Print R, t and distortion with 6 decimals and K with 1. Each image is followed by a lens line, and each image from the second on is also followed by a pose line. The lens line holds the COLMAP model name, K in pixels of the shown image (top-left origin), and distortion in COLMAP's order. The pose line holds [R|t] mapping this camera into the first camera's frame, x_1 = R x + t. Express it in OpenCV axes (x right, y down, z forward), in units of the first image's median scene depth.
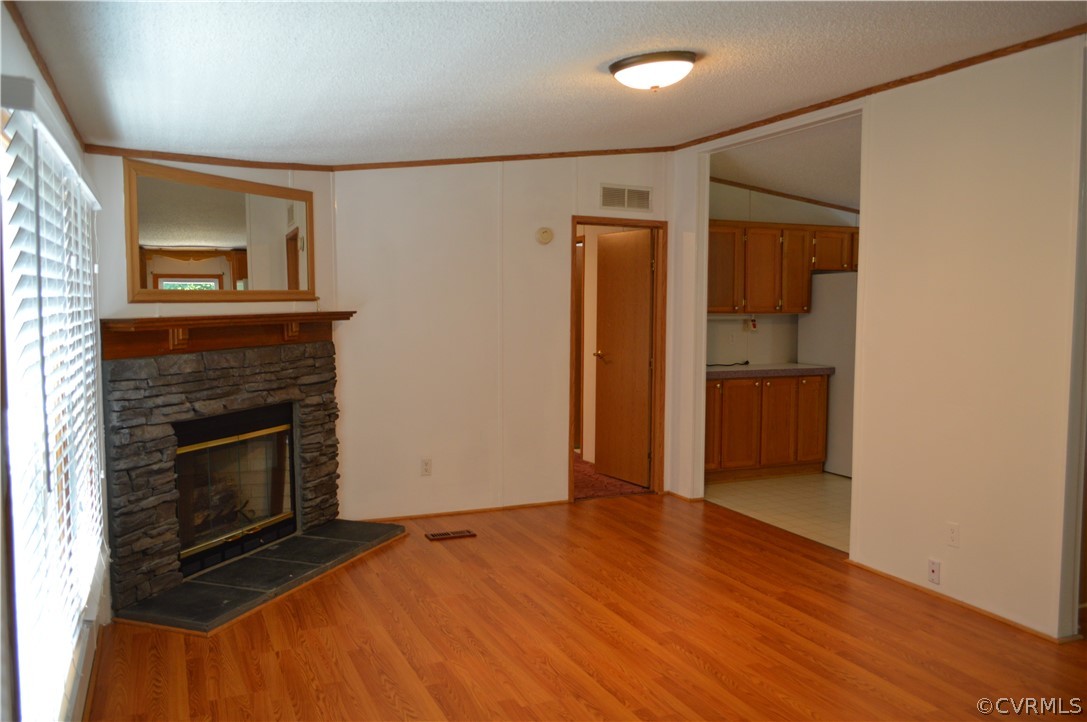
lens RADIAL K [[855.6, 0, 543.5], [0, 855.6, 361.0], [0, 0, 1]] dist [-0.004971, -0.006107]
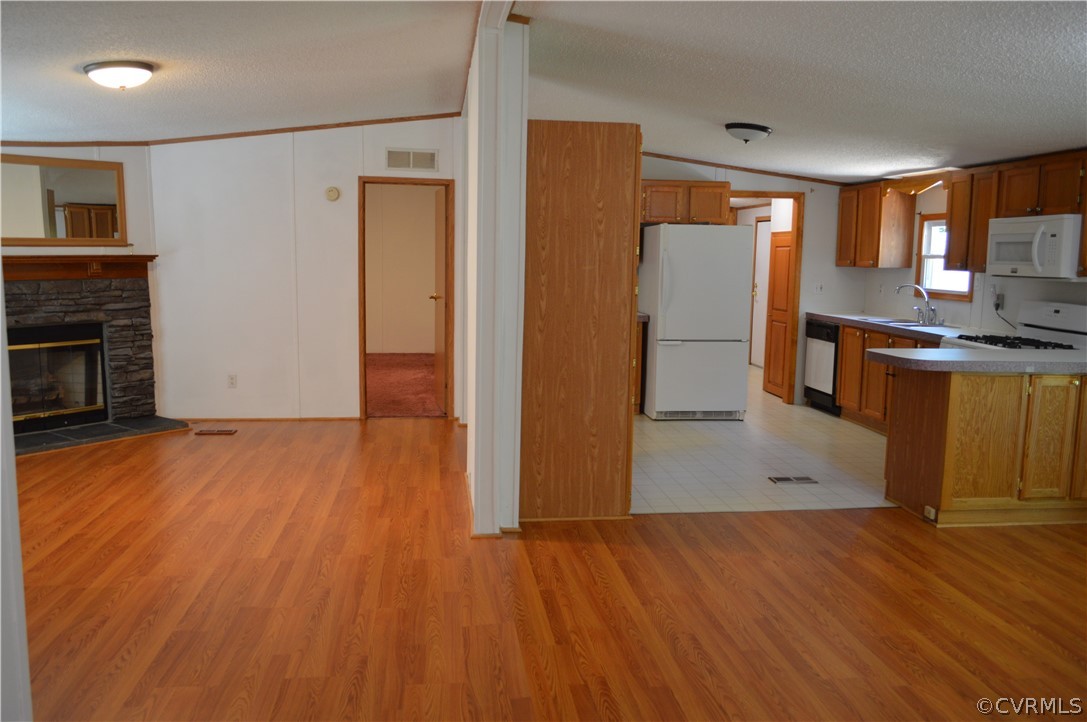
lens RADIAL K [[855.6, 0, 543.5], [0, 855.6, 361.0], [0, 0, 1]] dist [-0.004971, -0.006107]
pose [[0.956566, 0.046608, -0.287766, 0.725017], [-0.031076, 0.997815, 0.058311, 0.008208], [0.289855, -0.046836, 0.955924, -0.072308]]
